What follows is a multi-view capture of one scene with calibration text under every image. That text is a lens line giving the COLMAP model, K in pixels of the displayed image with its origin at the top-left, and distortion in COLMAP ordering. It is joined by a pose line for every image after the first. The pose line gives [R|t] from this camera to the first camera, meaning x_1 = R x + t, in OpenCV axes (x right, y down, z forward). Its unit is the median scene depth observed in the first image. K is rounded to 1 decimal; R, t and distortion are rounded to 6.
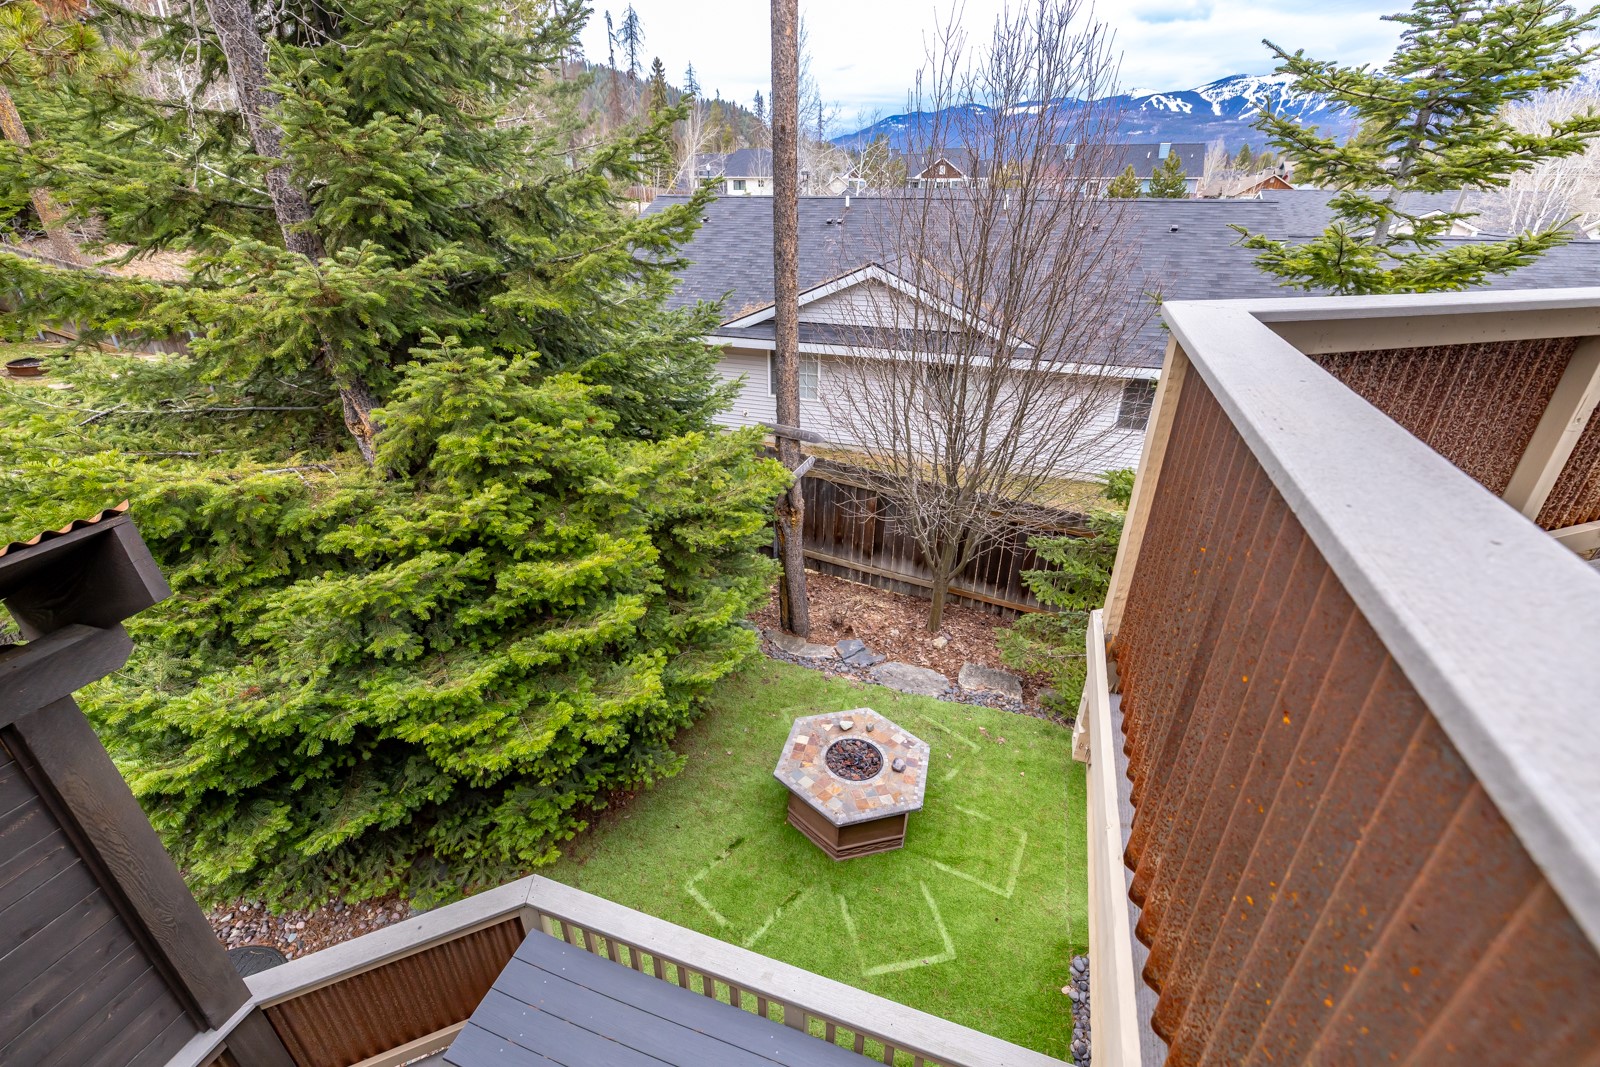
lens RADIAL K [[681.8, 0, 800.0], [0, 681.8, 533.5], [0, 0, 1]] dist [-0.000821, -0.000104]
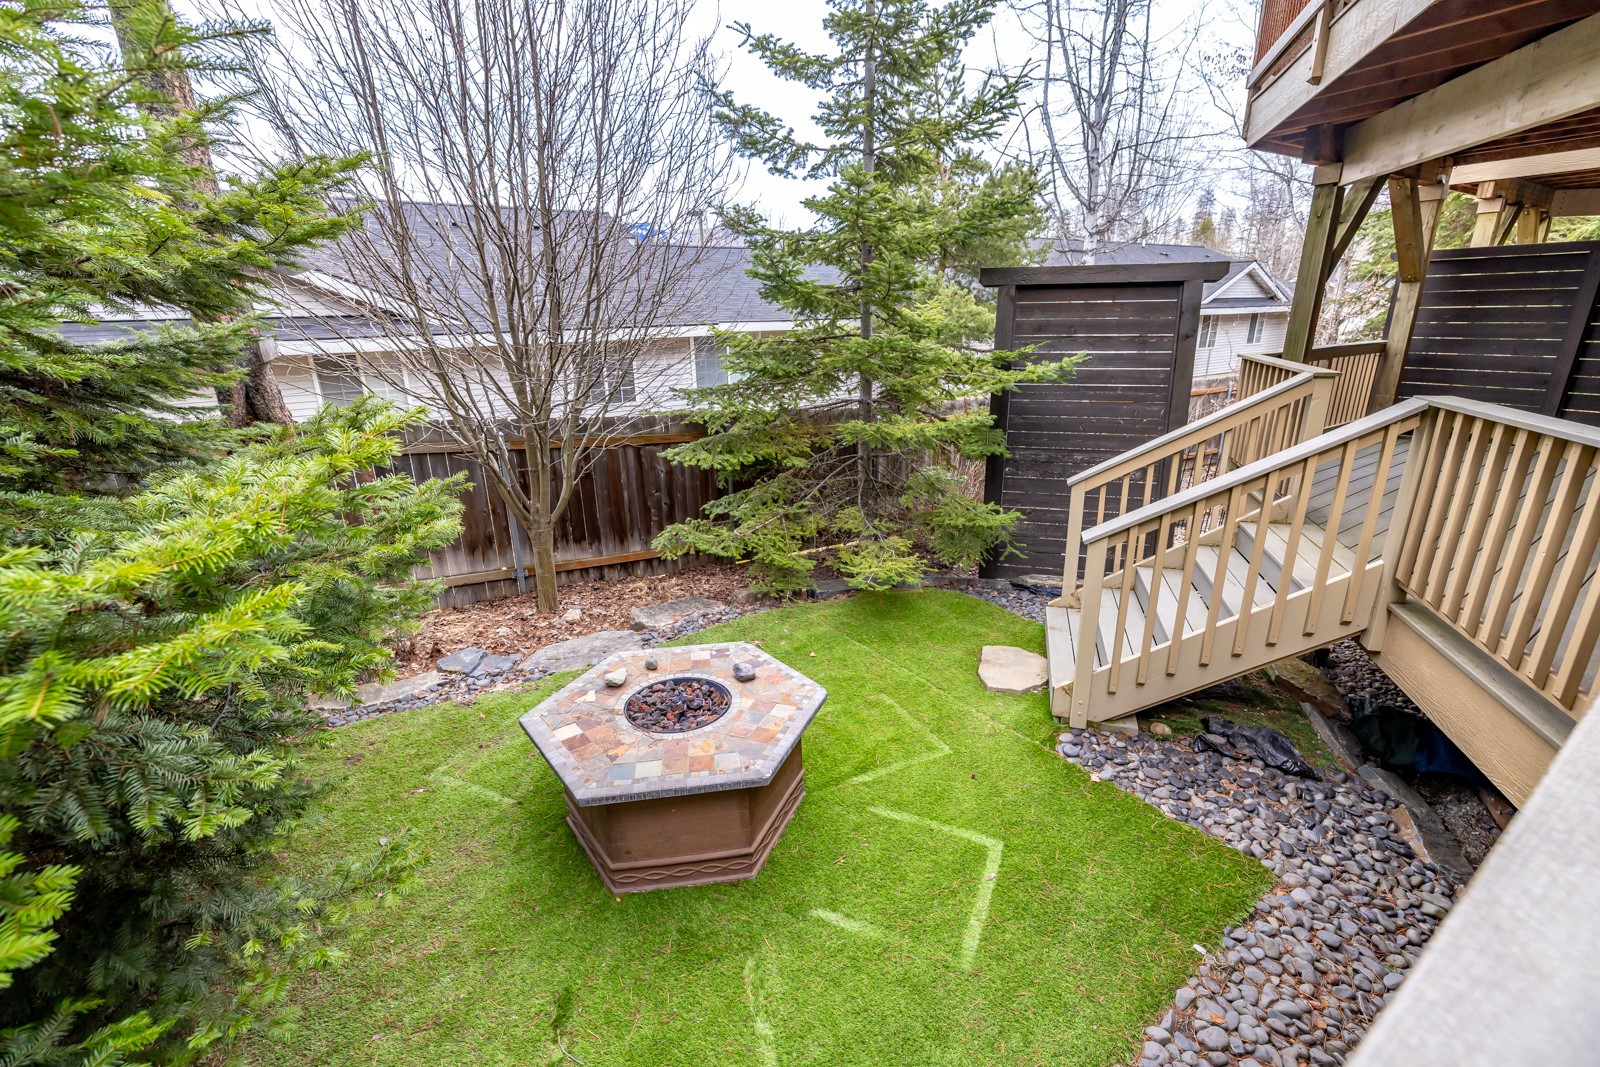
lens RADIAL K [[681.8, 0, 800.0], [0, 681.8, 533.5], [0, 0, 1]] dist [-0.000821, -0.000104]
pose [[0.597219, -0.265534, 0.756850, -0.232320], [0.379651, 0.924795, 0.024879, 0.224985], [-0.706537, 0.272481, 0.653115, 0.532118]]
